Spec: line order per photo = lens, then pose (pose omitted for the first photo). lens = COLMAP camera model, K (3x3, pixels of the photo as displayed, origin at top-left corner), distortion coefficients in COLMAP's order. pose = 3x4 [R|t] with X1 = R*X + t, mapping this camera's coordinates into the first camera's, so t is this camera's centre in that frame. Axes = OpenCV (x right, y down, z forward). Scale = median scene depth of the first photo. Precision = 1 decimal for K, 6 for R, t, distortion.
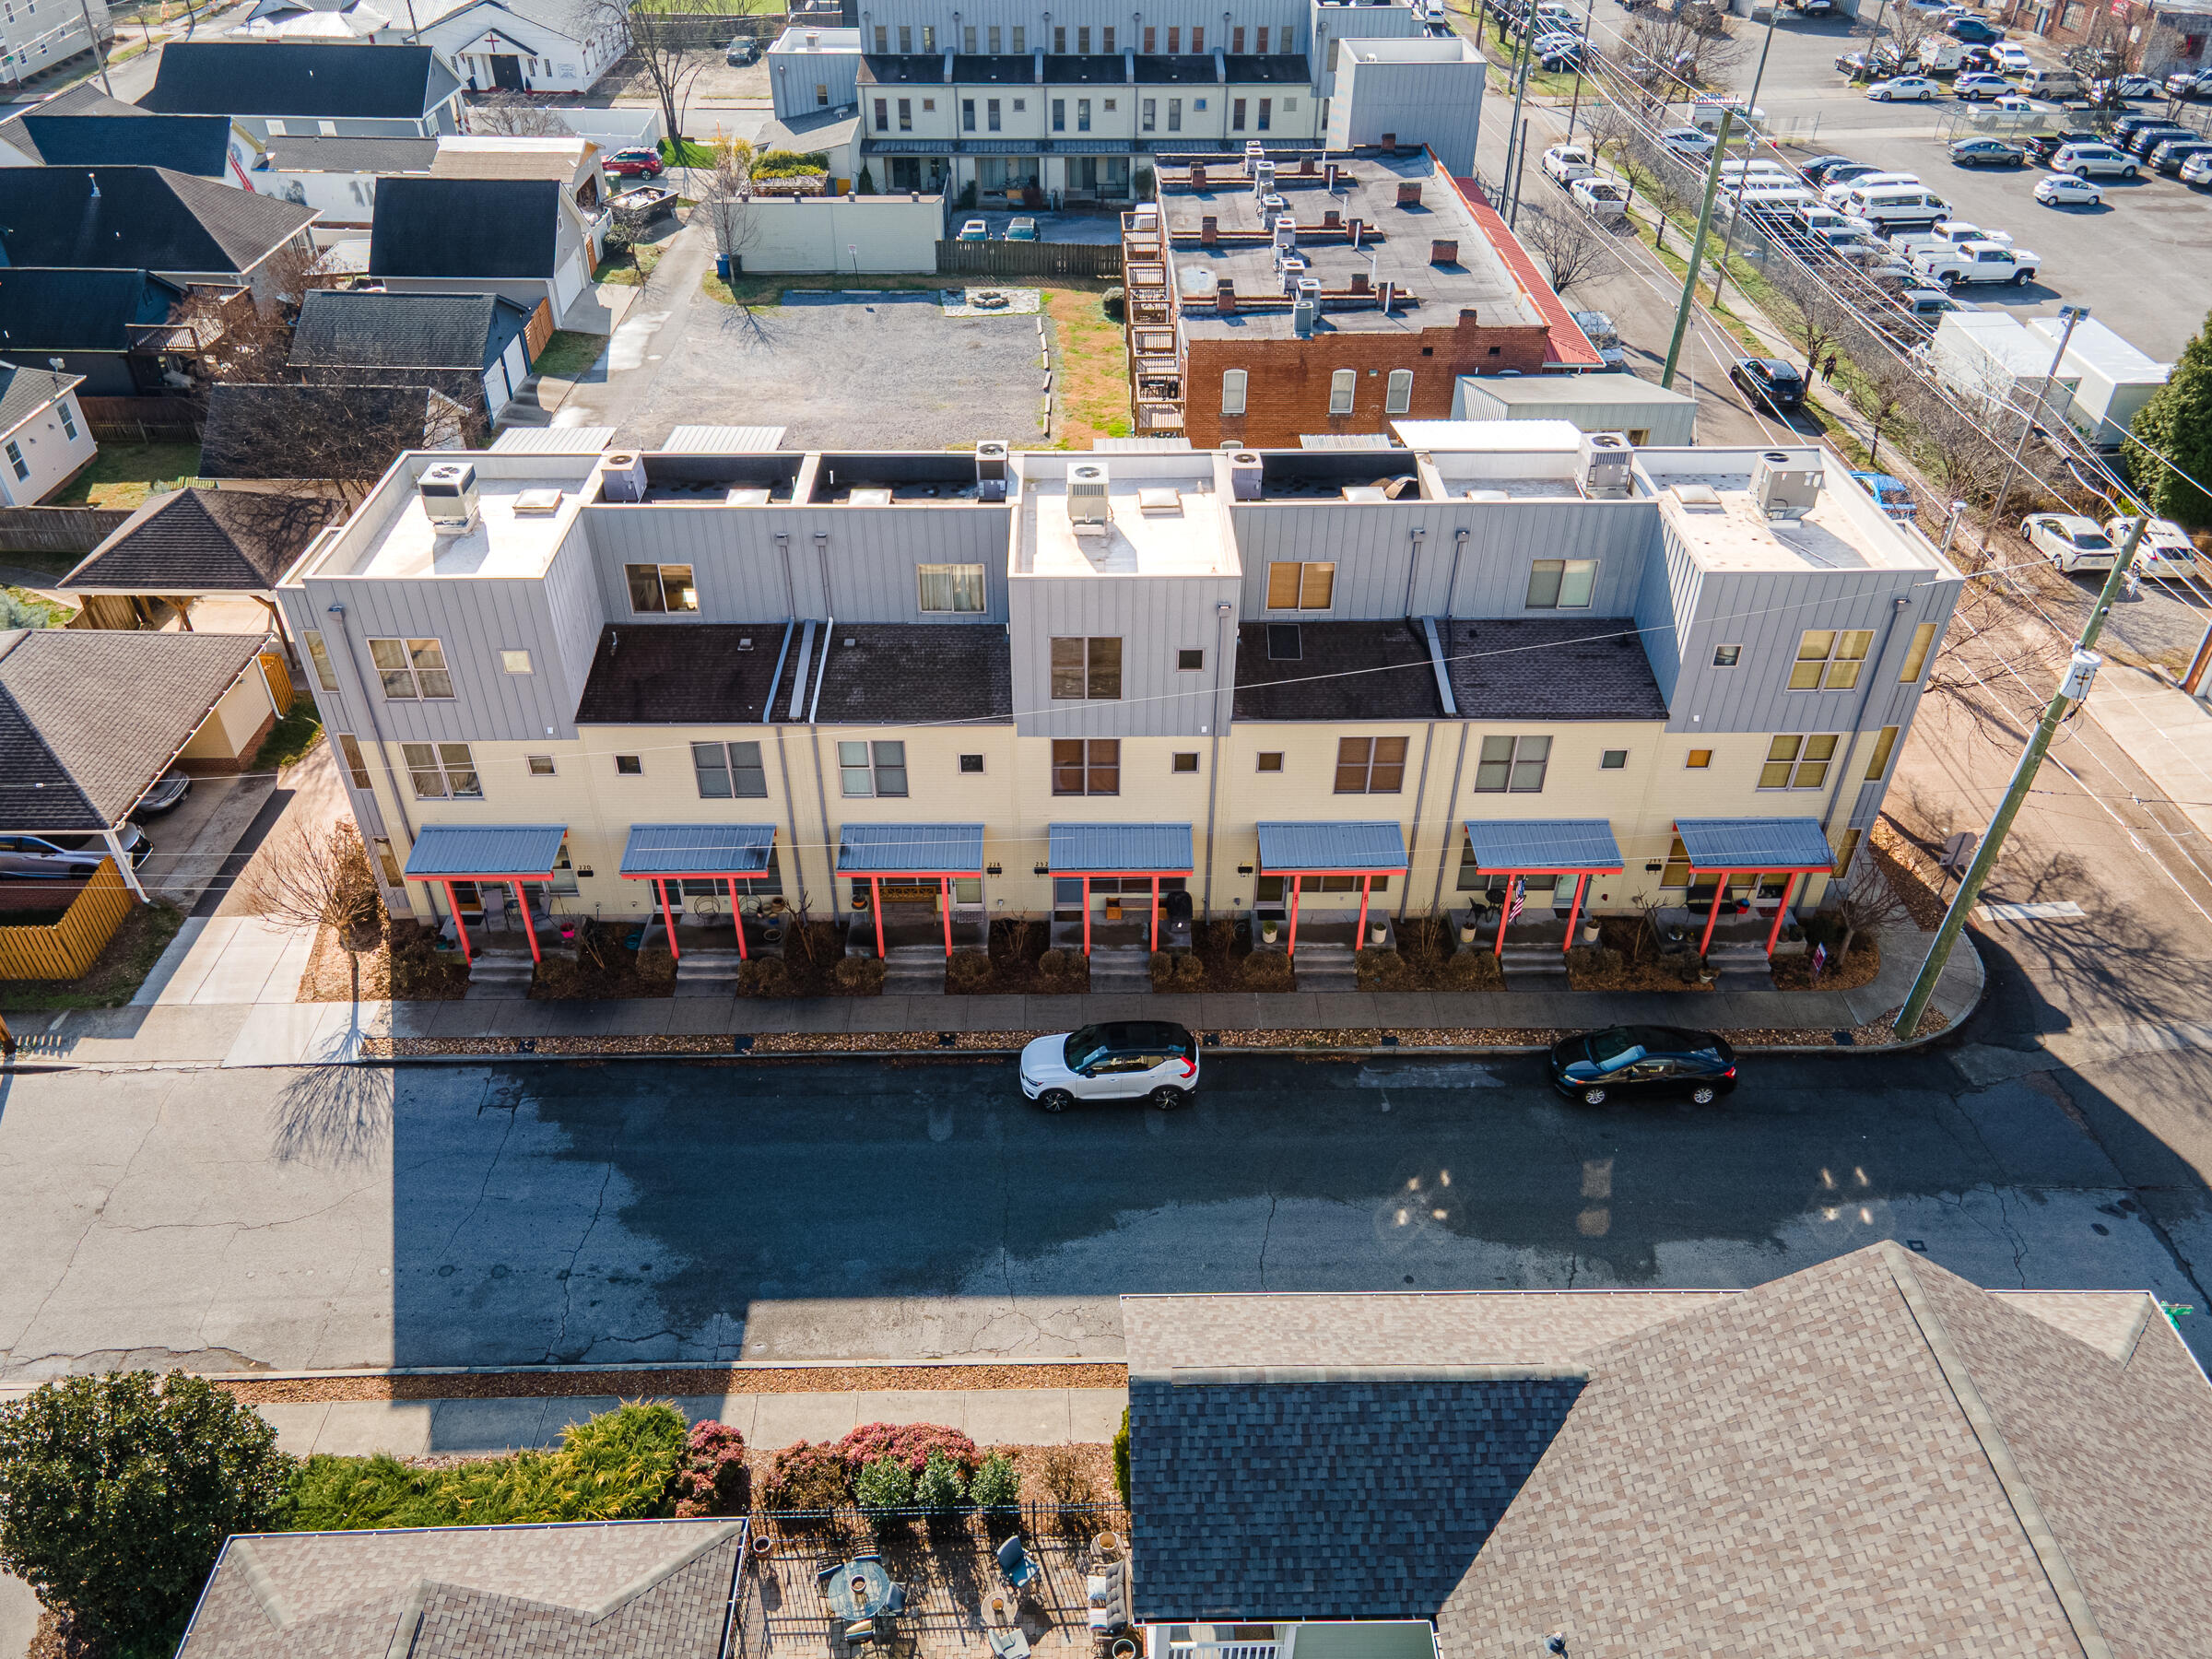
lens RADIAL K [[1625.6, 0, 1096.5], [0, 1625.6, 833.6], [0, 0, 1]] dist [0.023557, 0.026733]
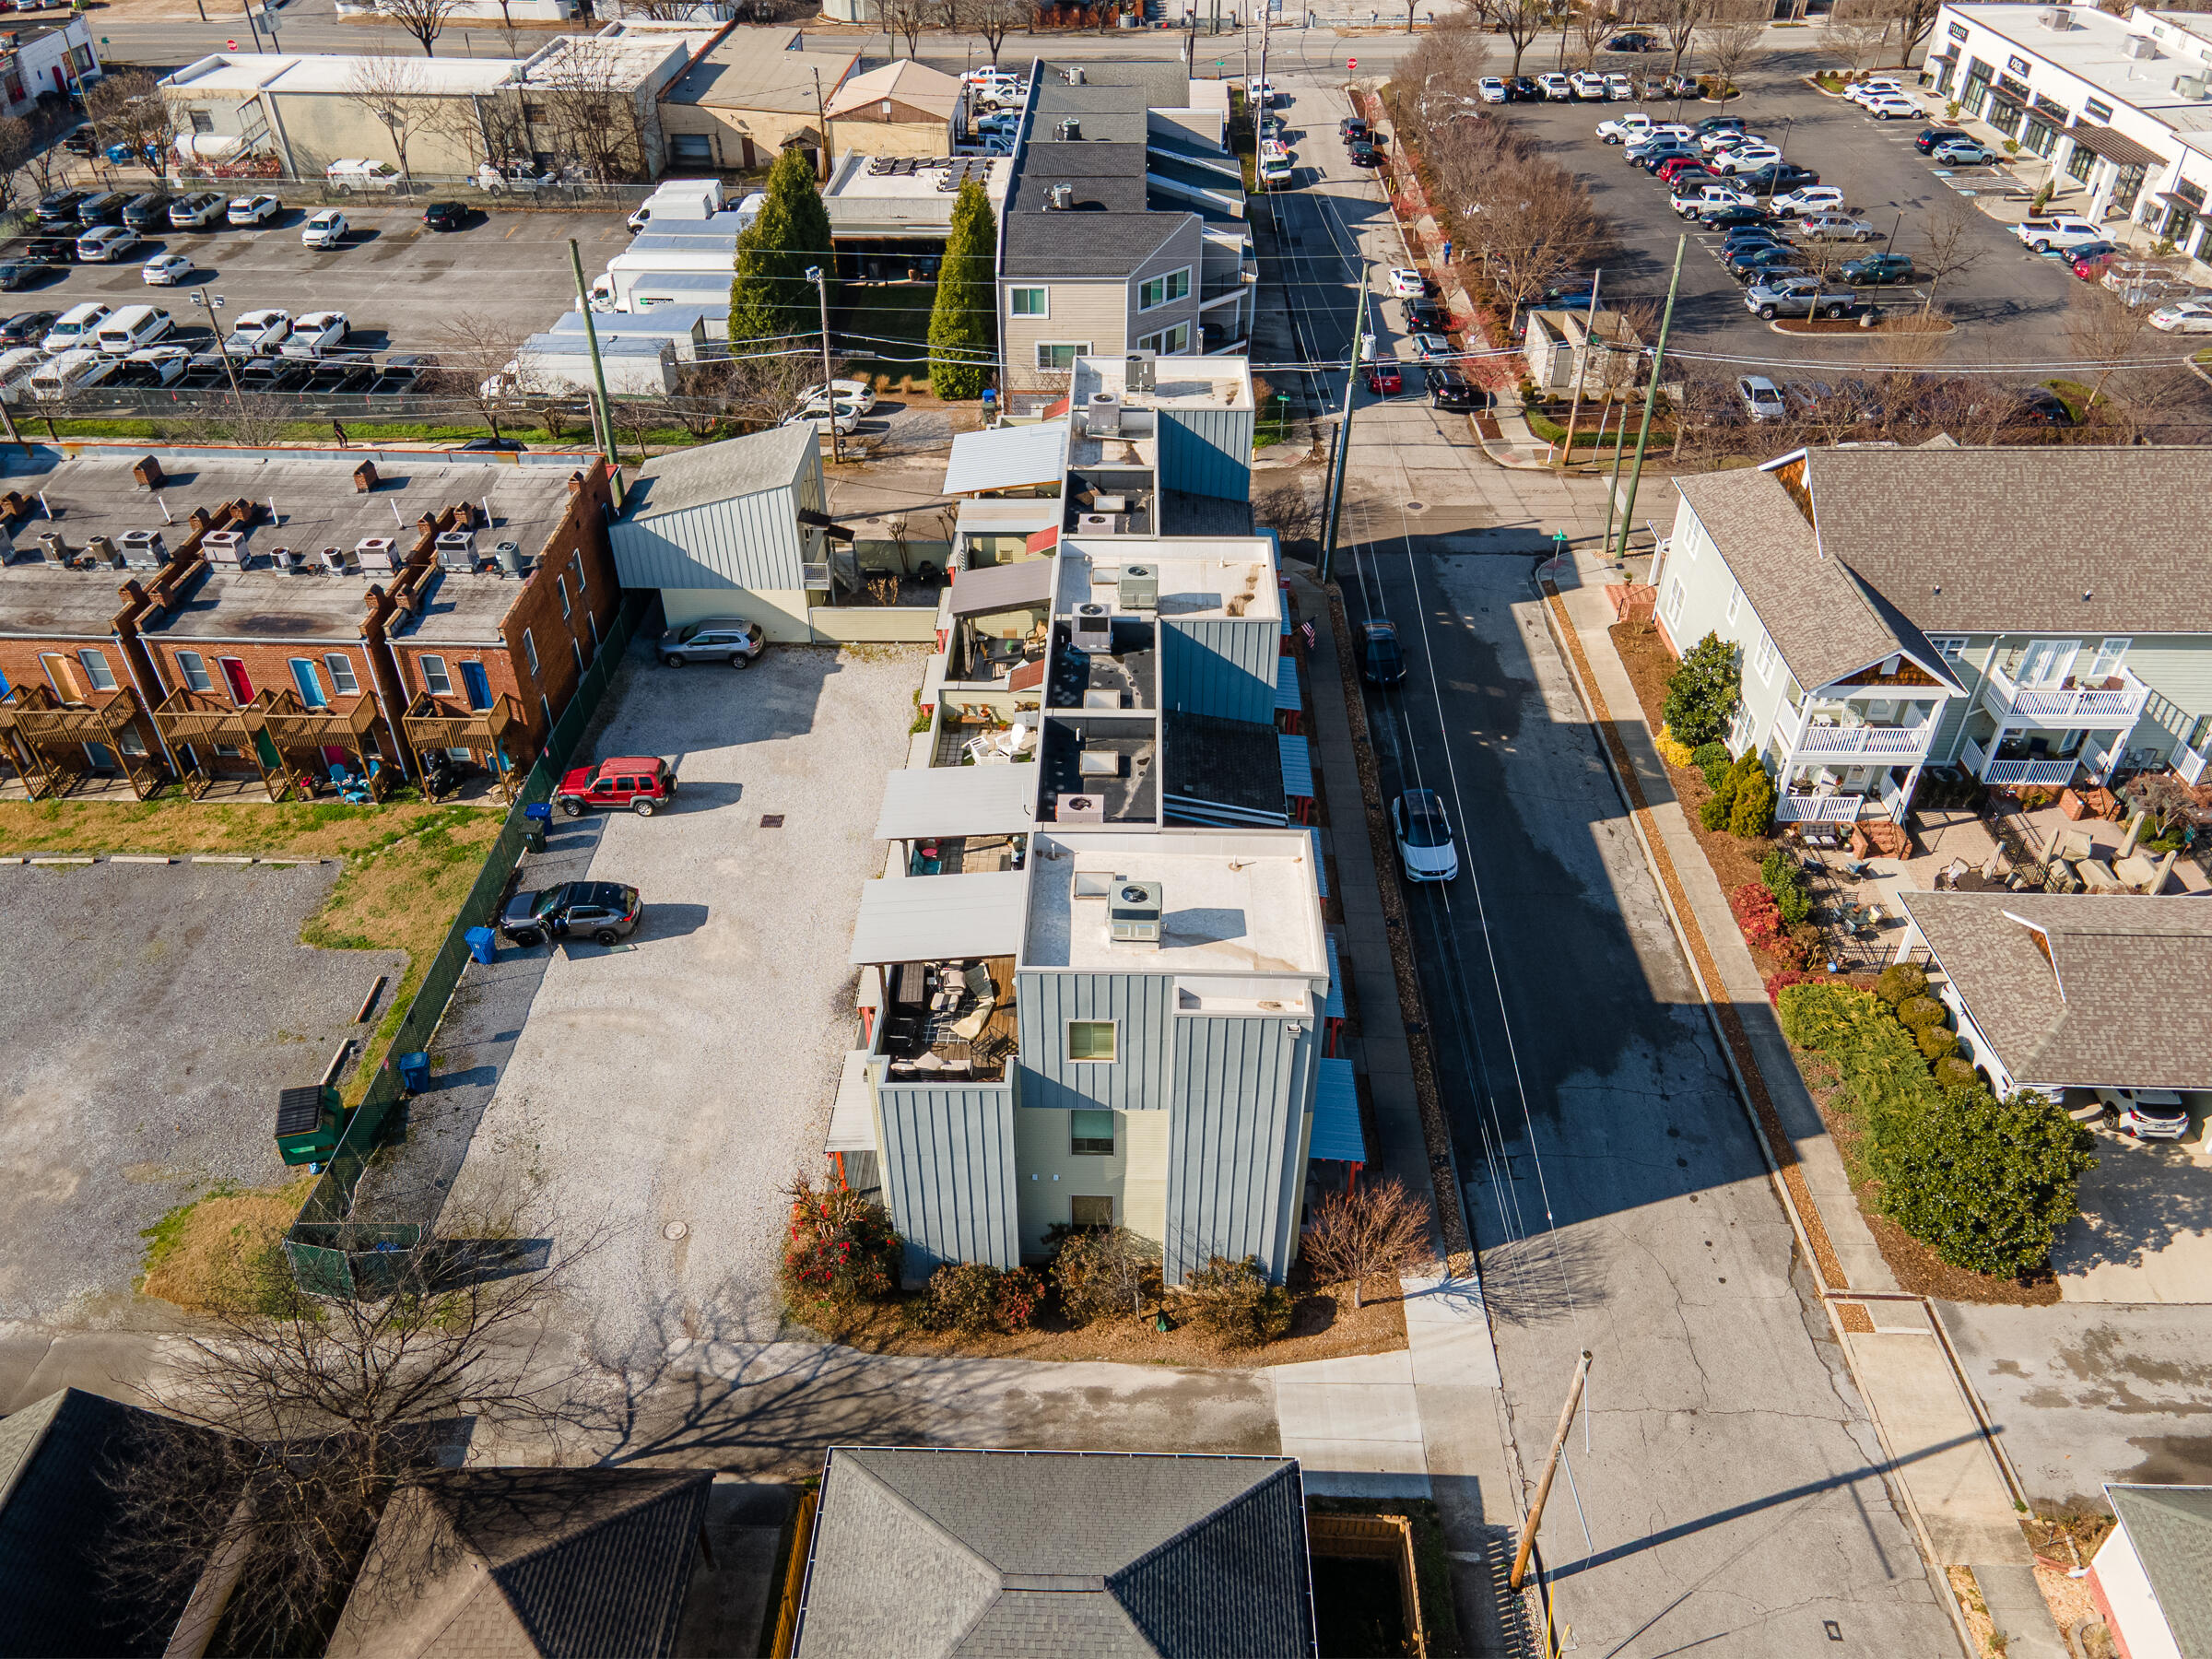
lens RADIAL K [[1625.6, 0, 1096.5], [0, 1625.6, 833.6], [0, 0, 1]] dist [0.023557, 0.026733]
pose [[0.039927, -0.606764, 0.793878, -1.071206], [0.599577, 0.650125, 0.466738, -0.663280], [-0.799320, 0.457356, 0.389760, 0.608510]]
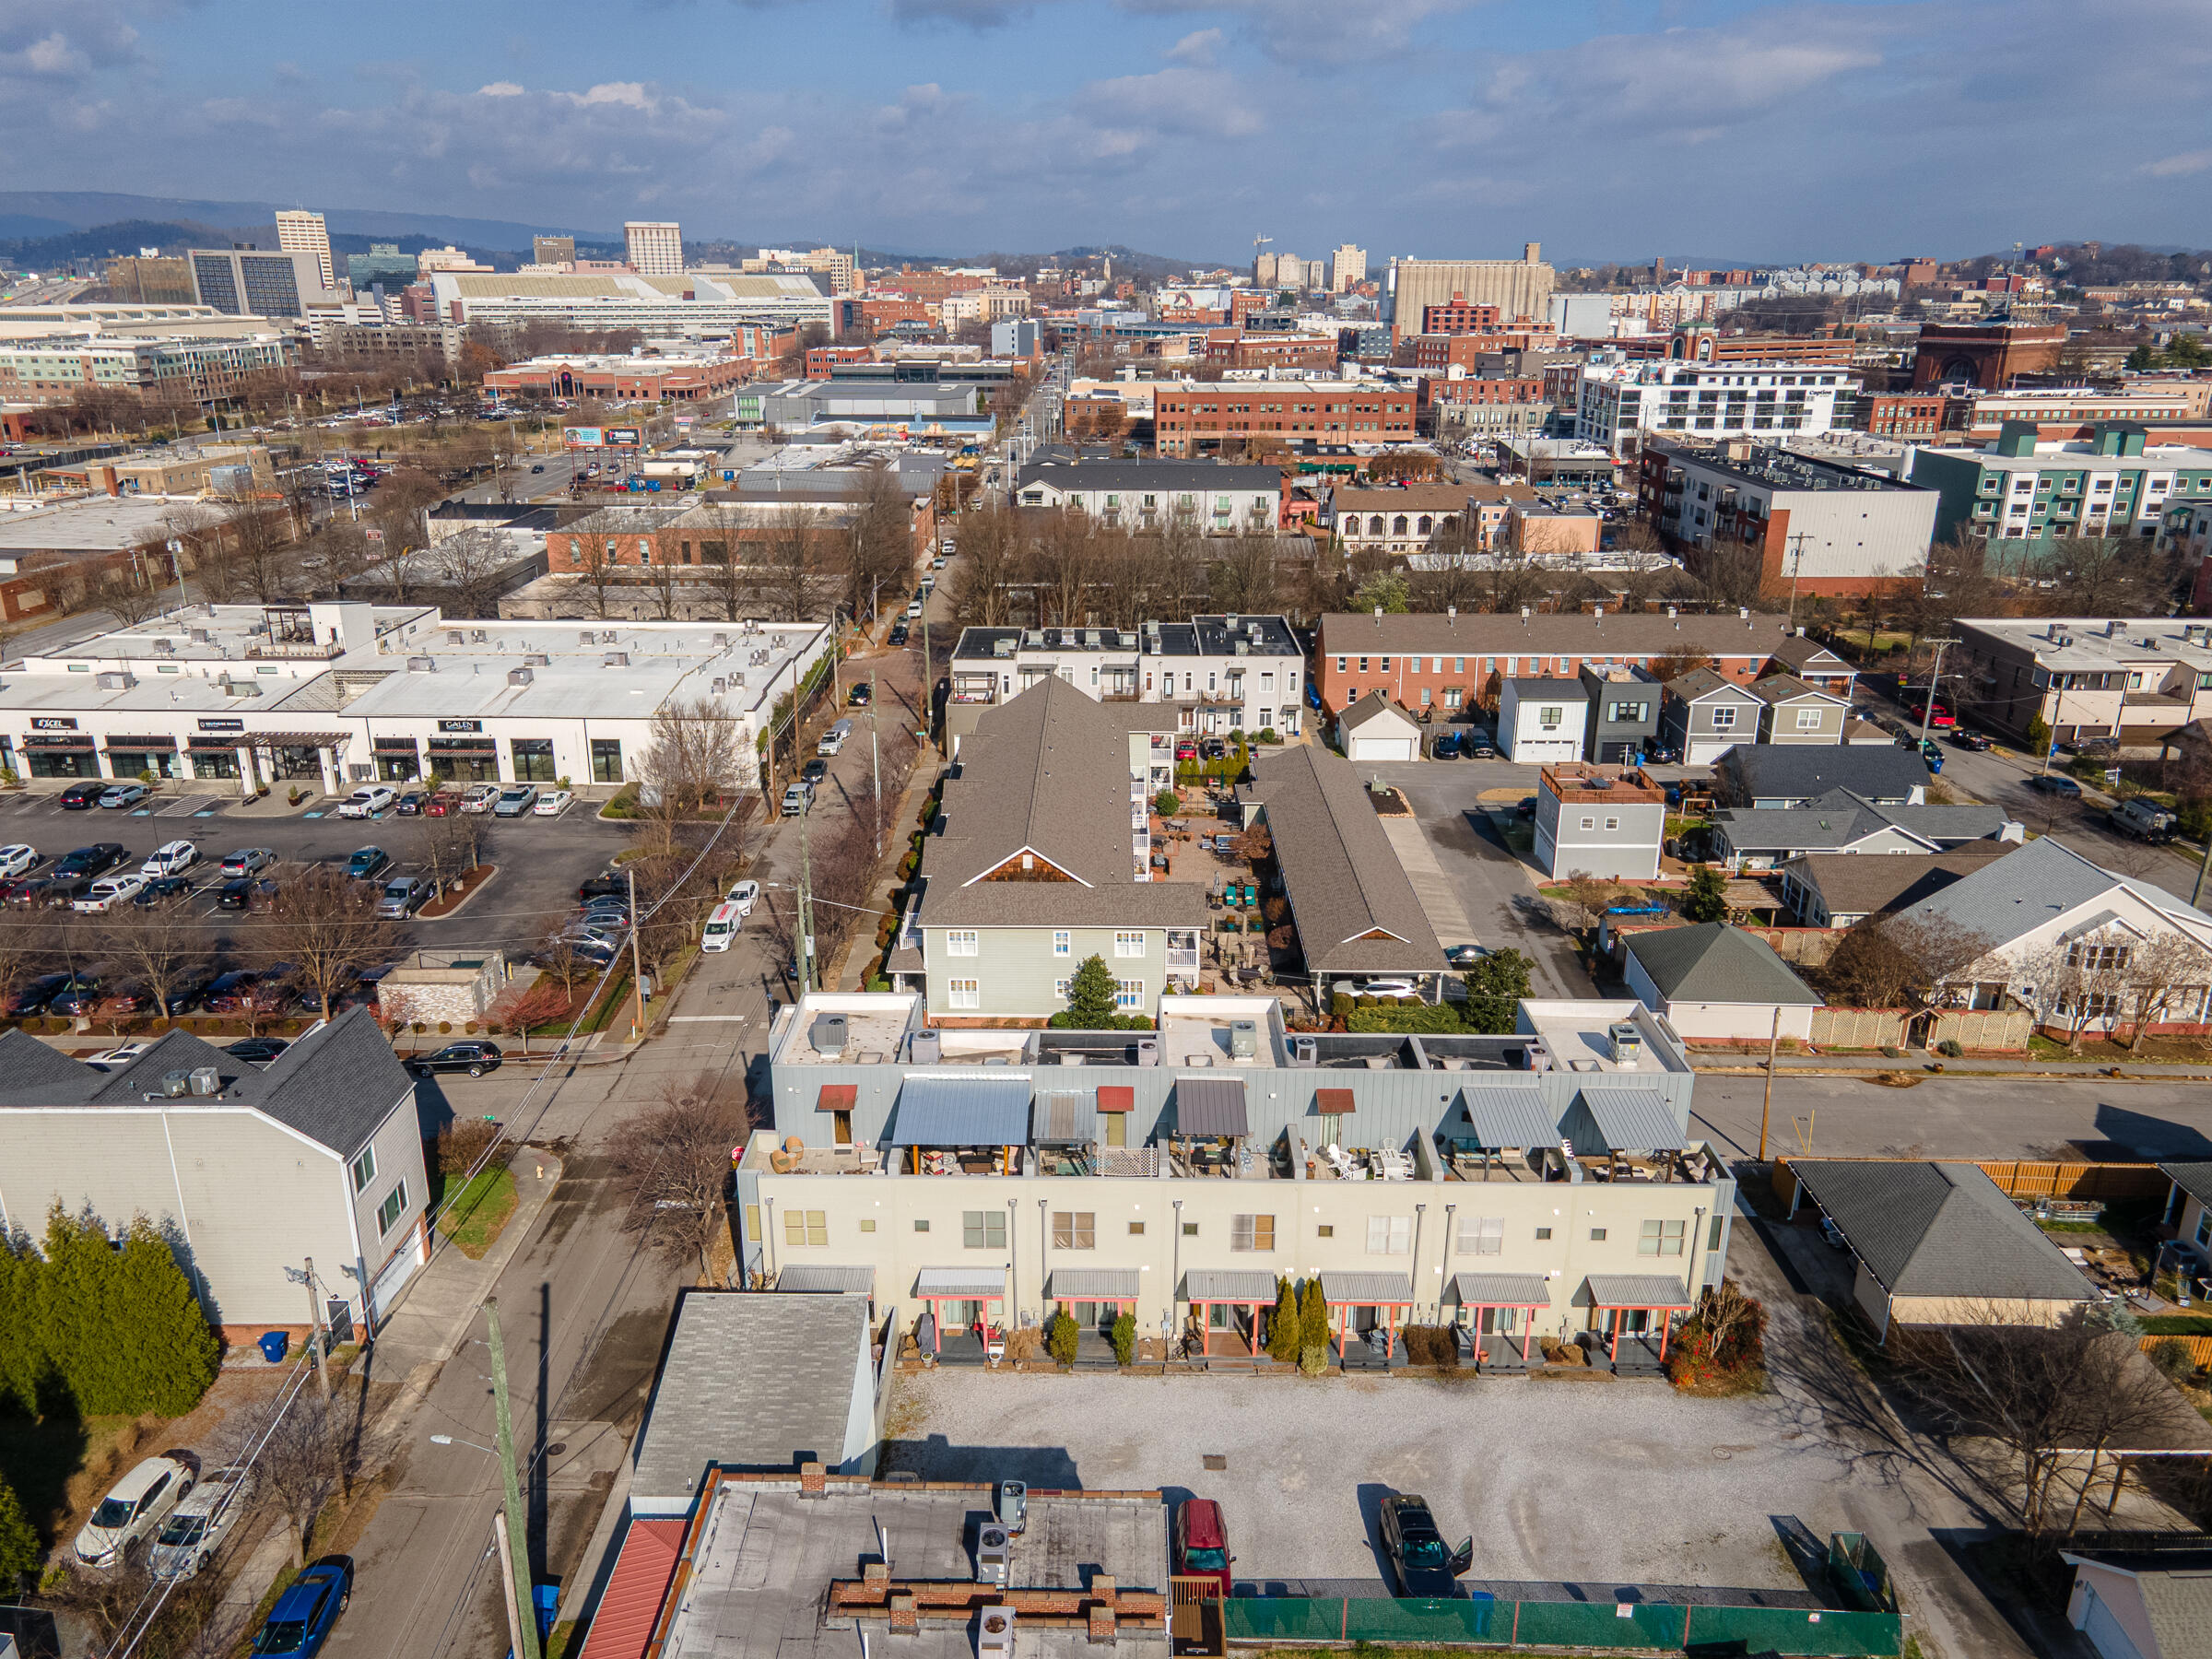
lens RADIAL K [[1625.6, 0, 1096.5], [0, 1625.6, 833.6], [0, 0, 1]] dist [0.023557, 0.026733]
pose [[-0.999653, -0.013260, 0.022757, 0.082820], [0.011482, 0.558208, 0.829622, -1.641172], [-0.023703, 0.829595, -0.557862, 1.681263]]
